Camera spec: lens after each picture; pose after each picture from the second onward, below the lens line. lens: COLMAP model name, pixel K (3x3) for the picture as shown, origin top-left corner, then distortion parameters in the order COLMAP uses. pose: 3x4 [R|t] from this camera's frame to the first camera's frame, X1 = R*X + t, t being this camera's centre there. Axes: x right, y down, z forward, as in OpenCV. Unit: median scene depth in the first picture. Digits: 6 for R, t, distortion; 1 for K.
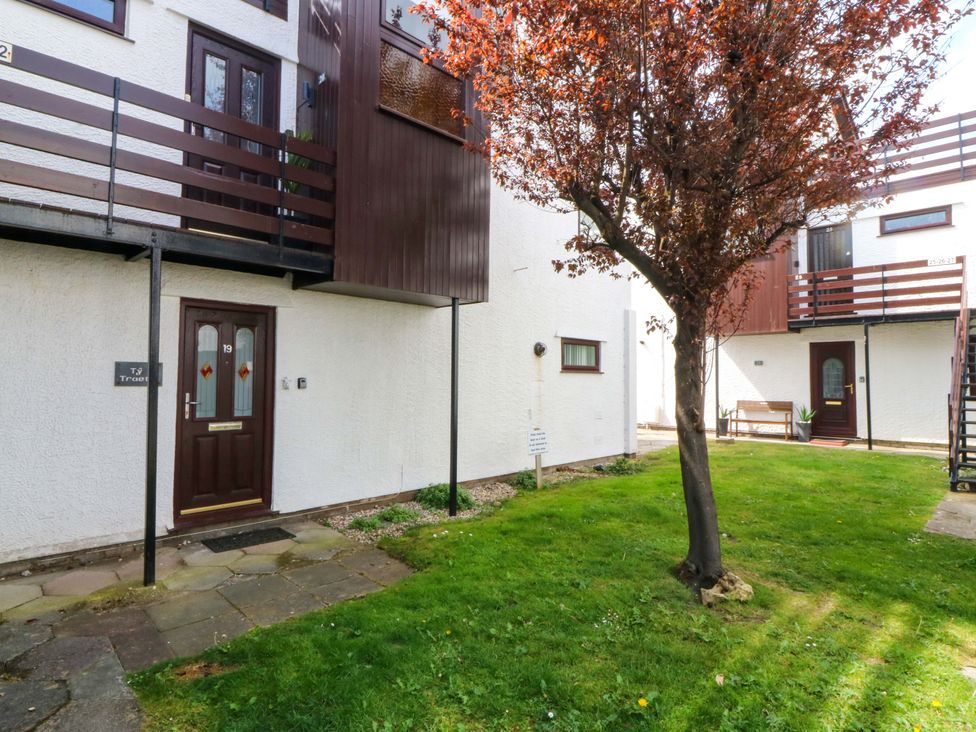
lens RADIAL K [[525.6, 0, 488.4], [0, 525.6, 362.3], [0, 0, 1]] dist [-0.005190, -0.005772]
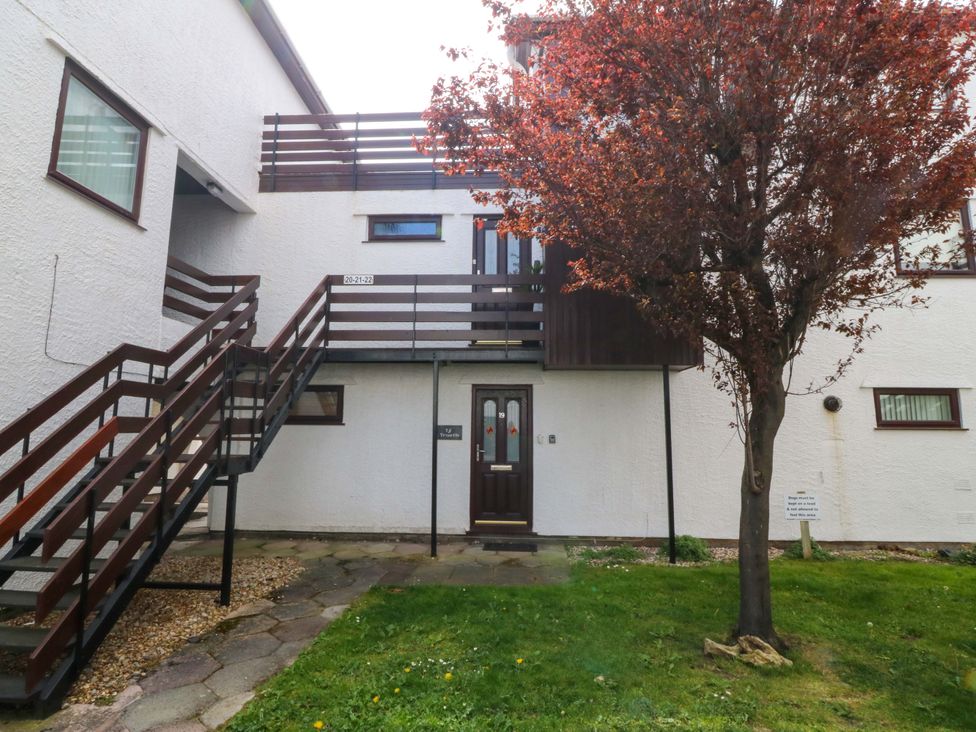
lens RADIAL K [[525.6, 0, 487.5], [0, 525.6, 364.8], [0, 0, 1]] dist [-0.005190, -0.005772]
pose [[0.684403, -0.086017, -0.724012, 0.565070], [0.017125, 0.994639, -0.101982, -0.016503], [0.728902, 0.057398, 0.682207, -0.059575]]
